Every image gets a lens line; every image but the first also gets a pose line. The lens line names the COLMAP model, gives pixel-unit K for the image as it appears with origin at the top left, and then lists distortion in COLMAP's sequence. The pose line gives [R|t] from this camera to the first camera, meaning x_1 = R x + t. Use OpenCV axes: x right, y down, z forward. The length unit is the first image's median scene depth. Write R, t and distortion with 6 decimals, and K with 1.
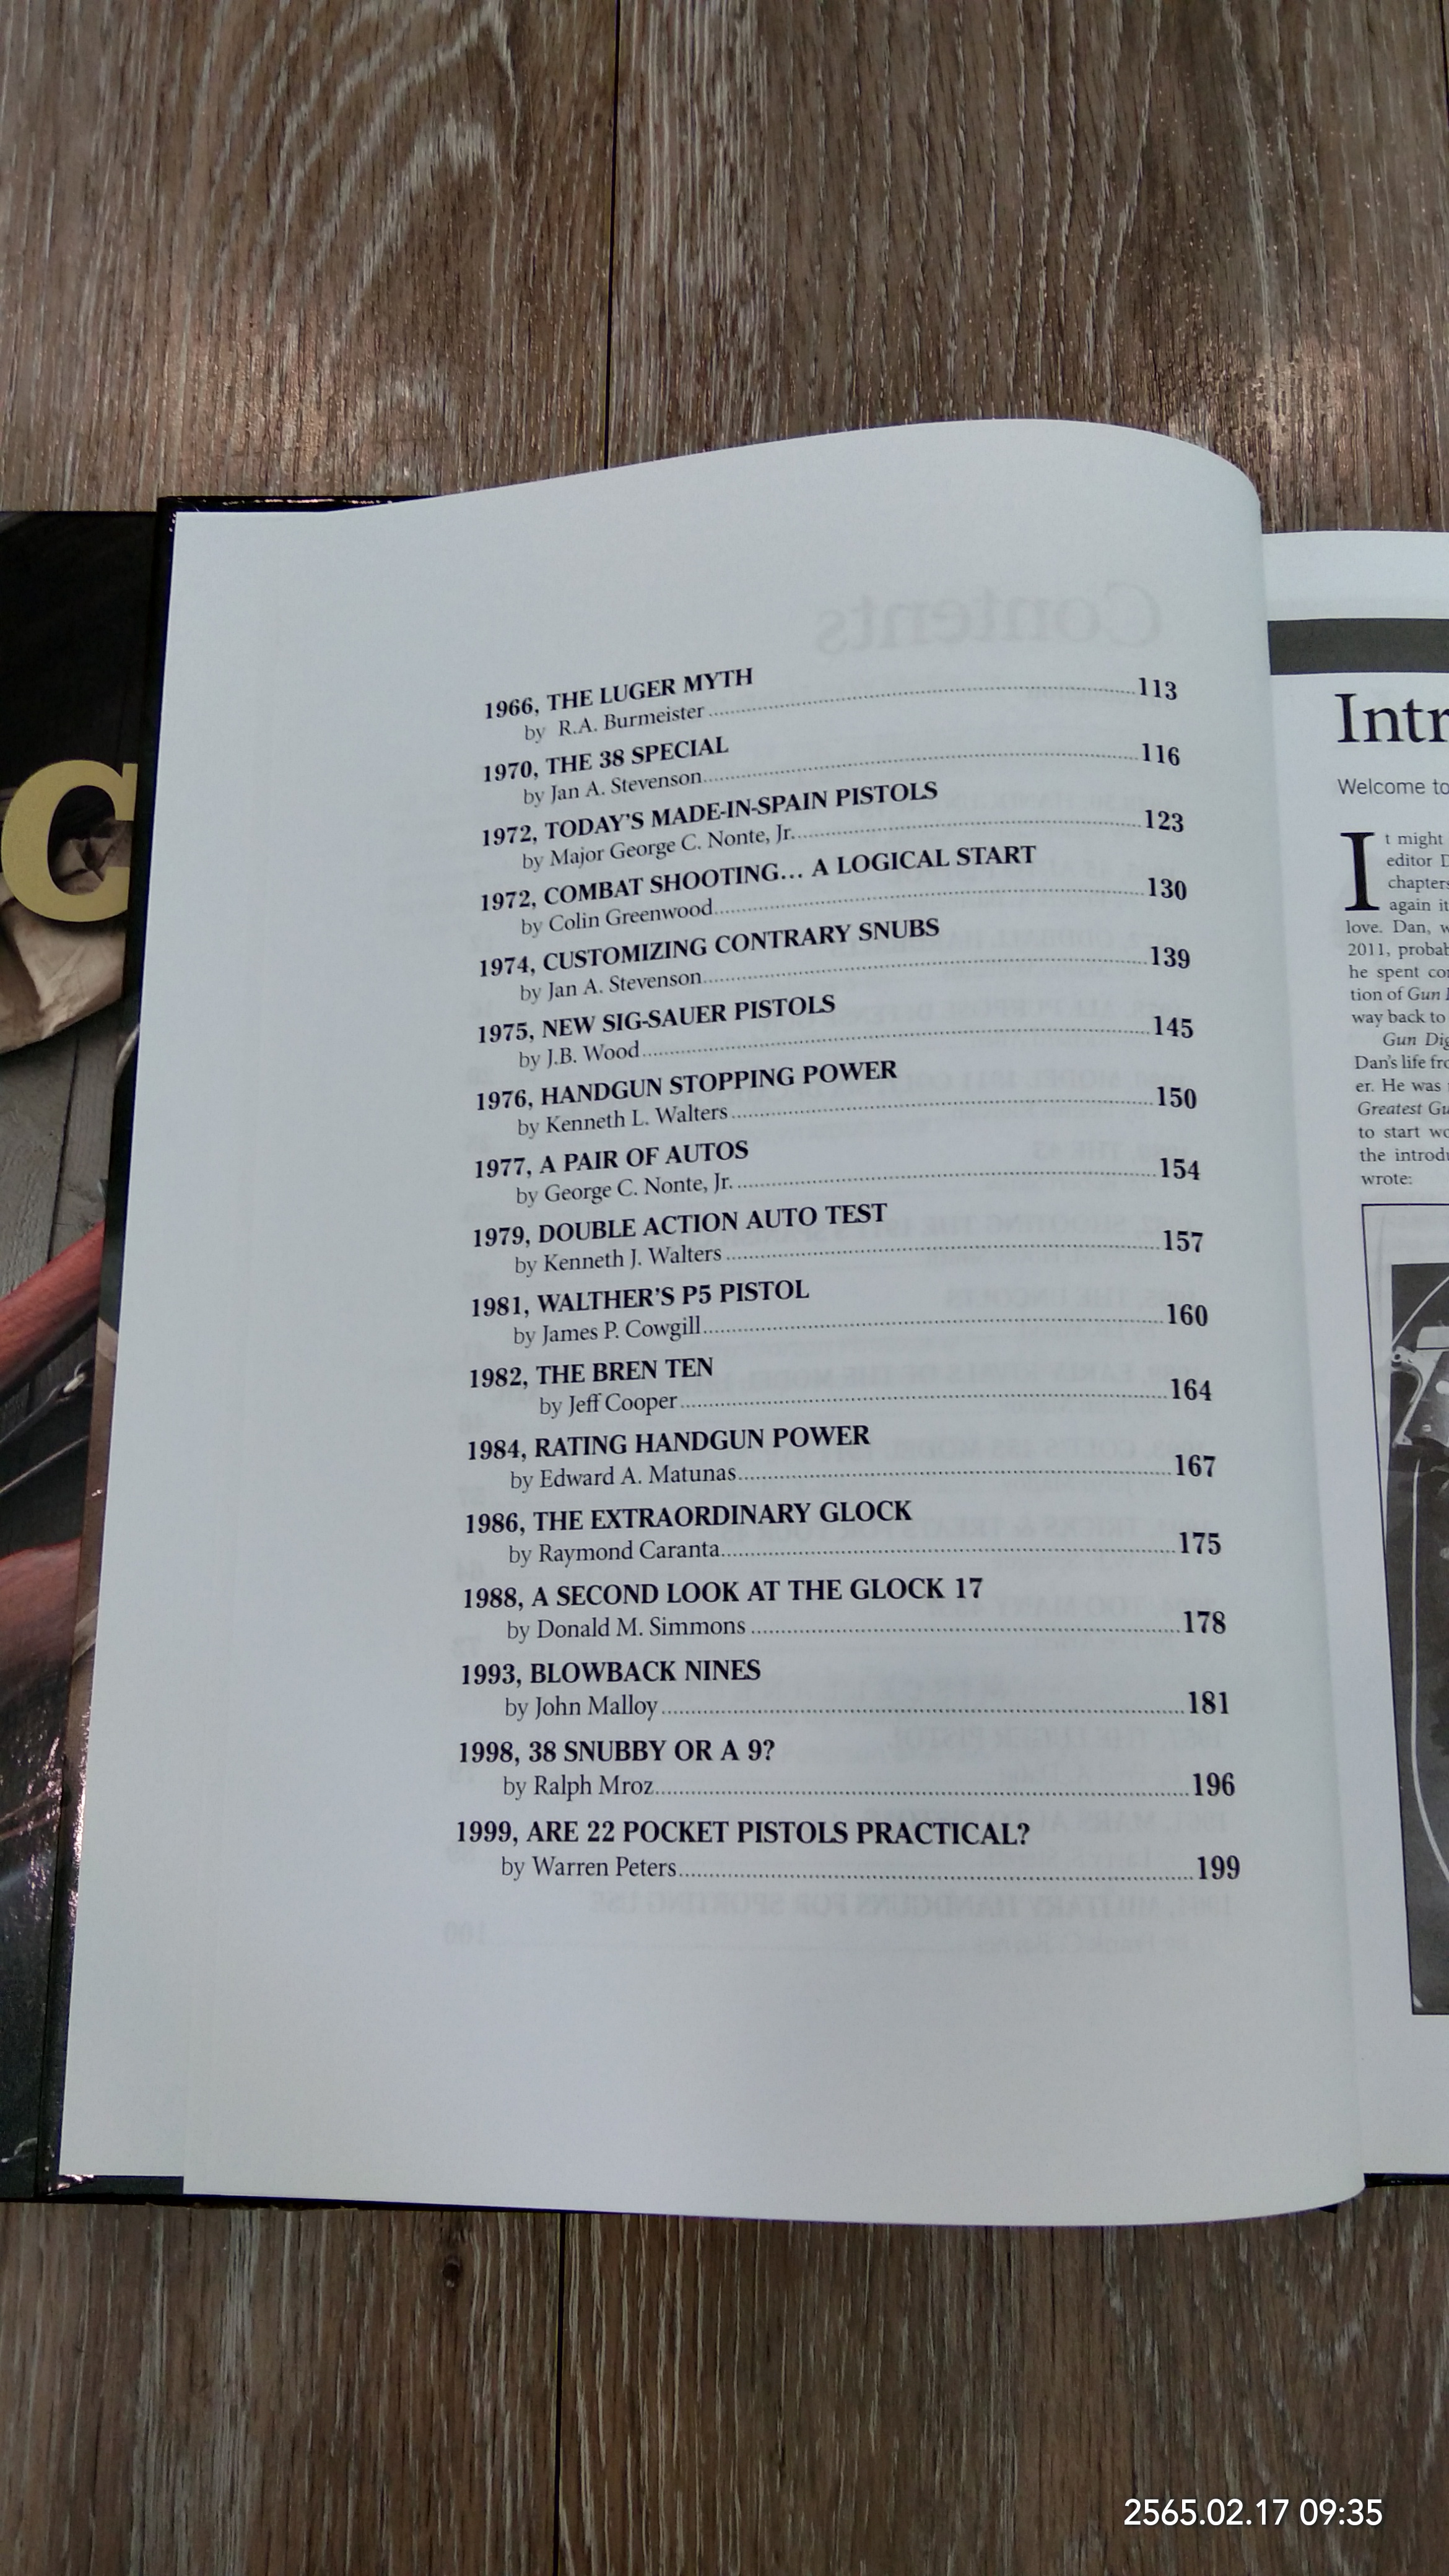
lens RADIAL K [[1515.8, 0, 724.5], [0, 1515.8, 1304.5], [0, 0, 1]] dist [-0.012086, -0.008107]
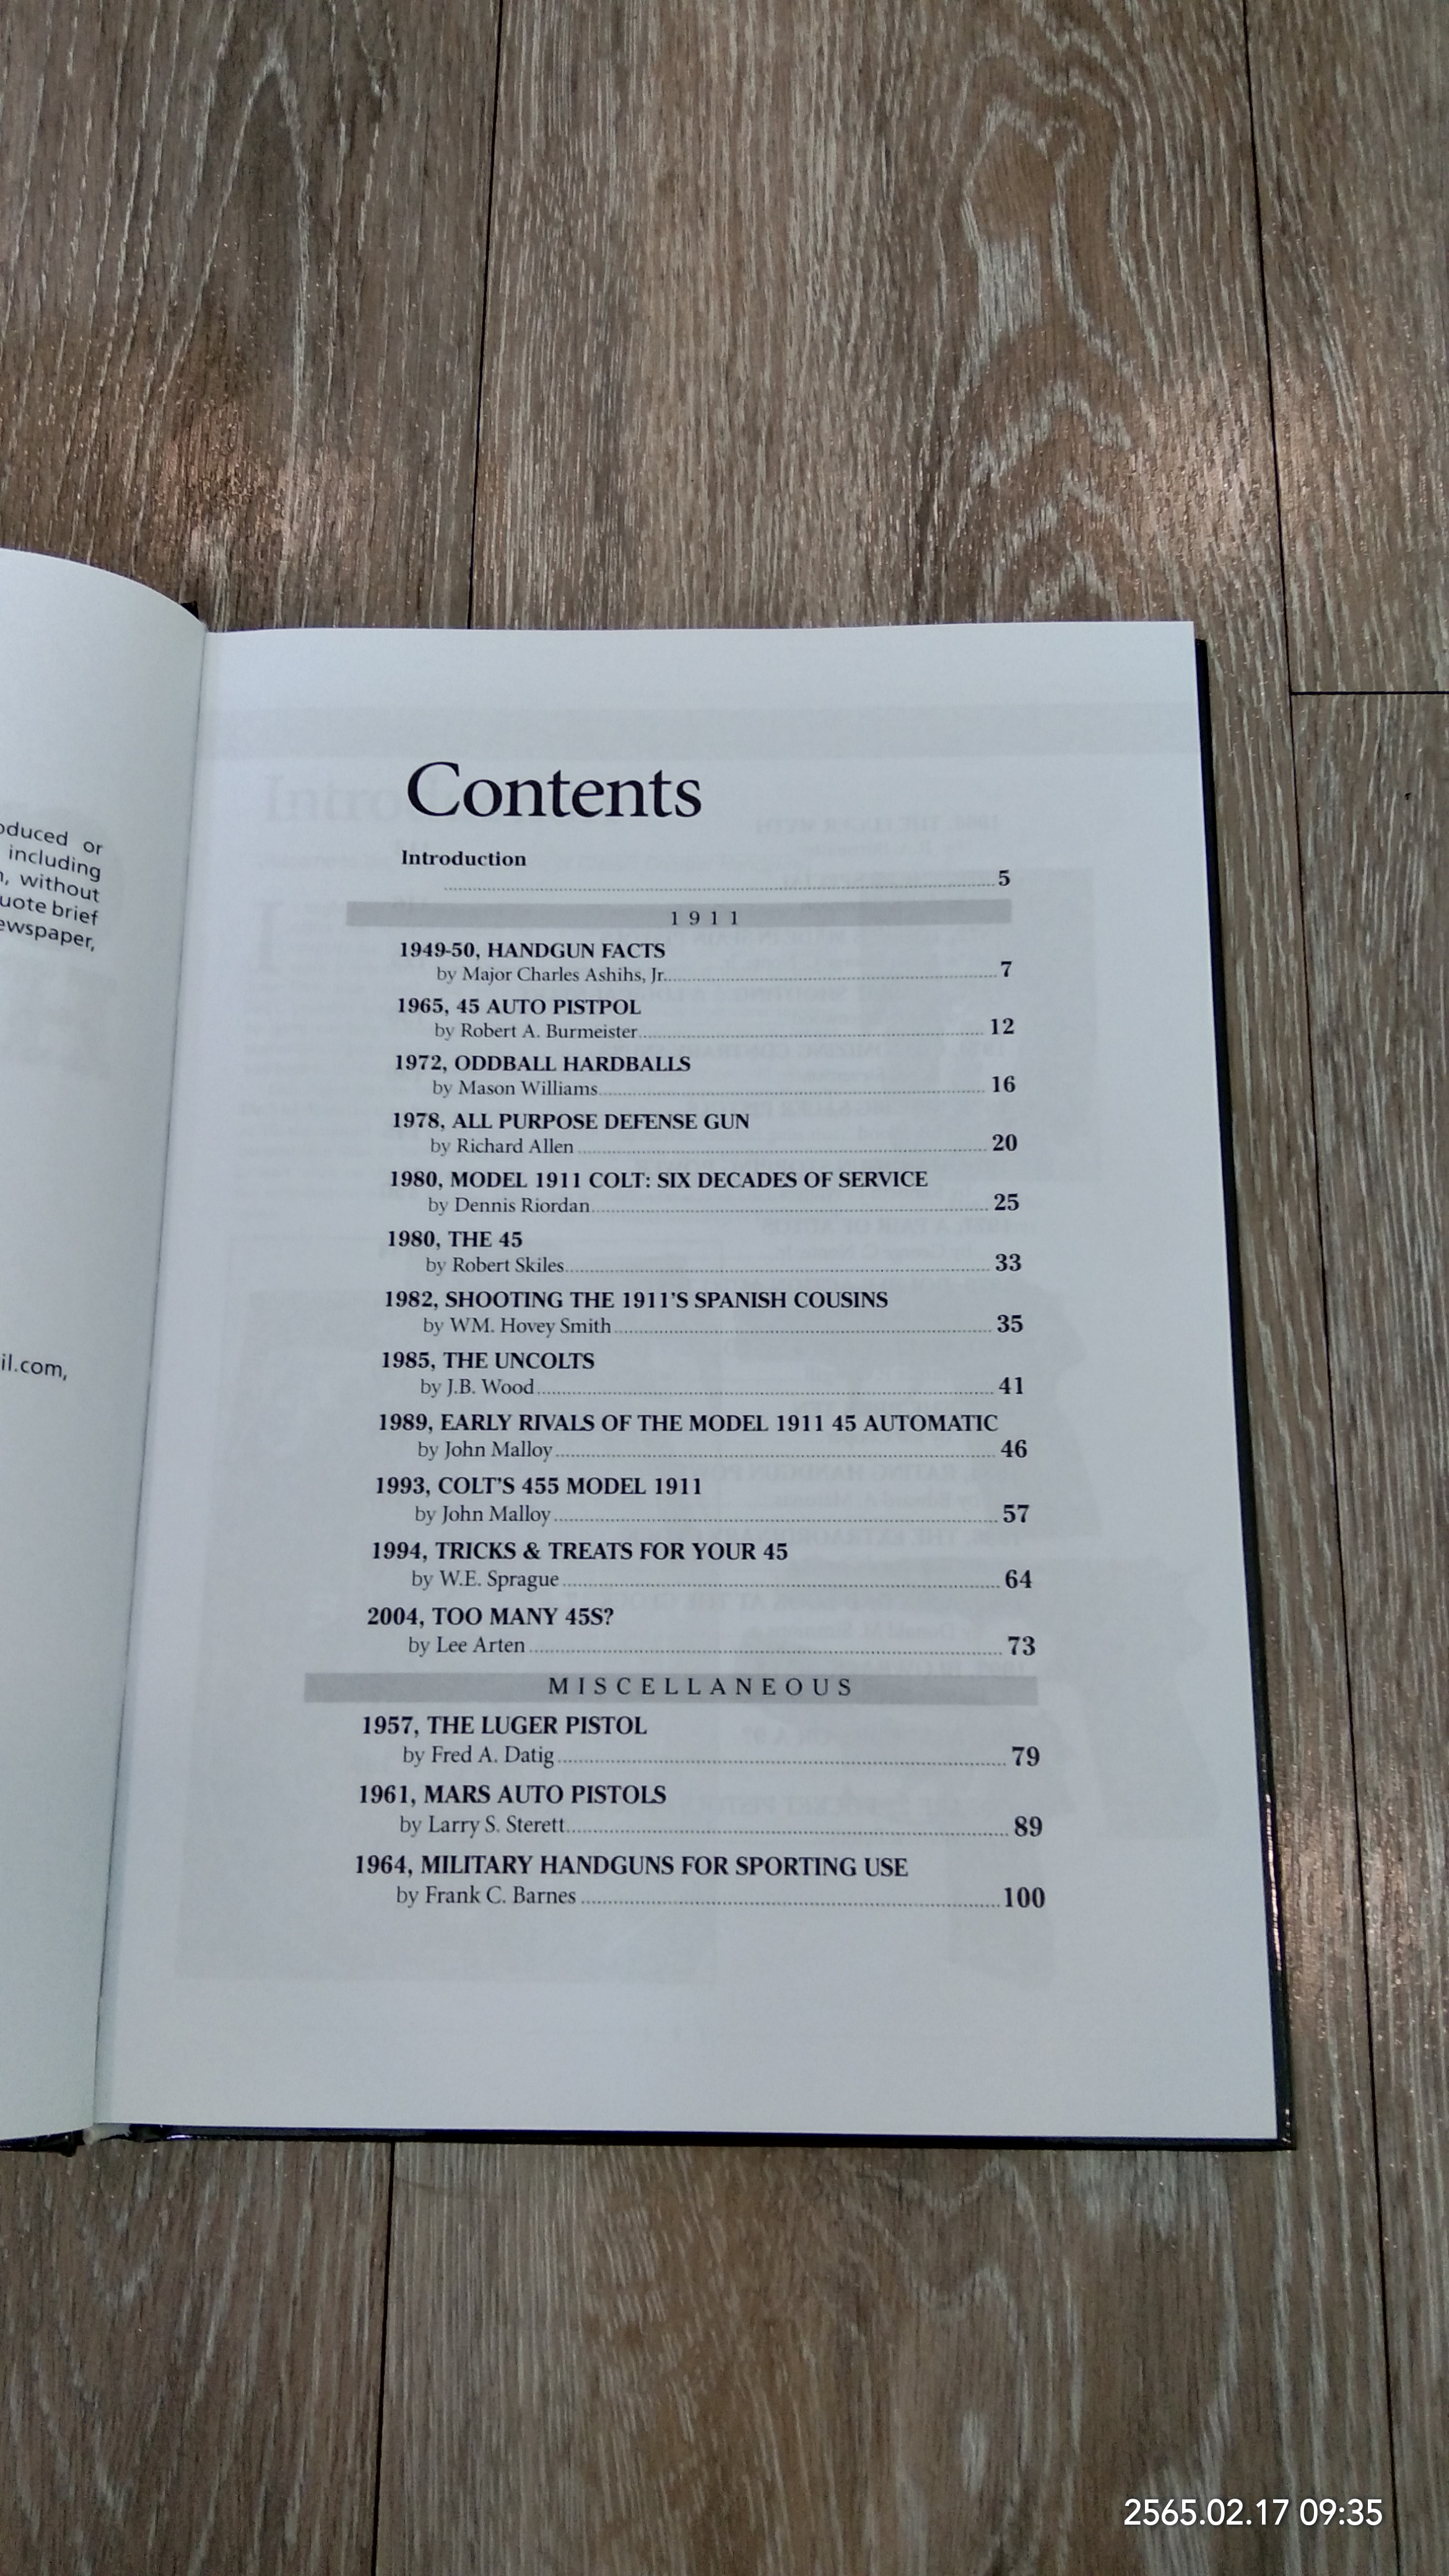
lens RADIAL K [[1515.8, 0, 835.2], [0, 1515.8, 1312.2], [0, 0, 1]] dist [-0.012086, -0.008107]
pose [[0.999961, -0.003592, -0.008050, 0.755564], [0.003389, 0.999679, -0.025095, 0.013161], [0.008138, 0.025067, 0.999653, -0.081051]]
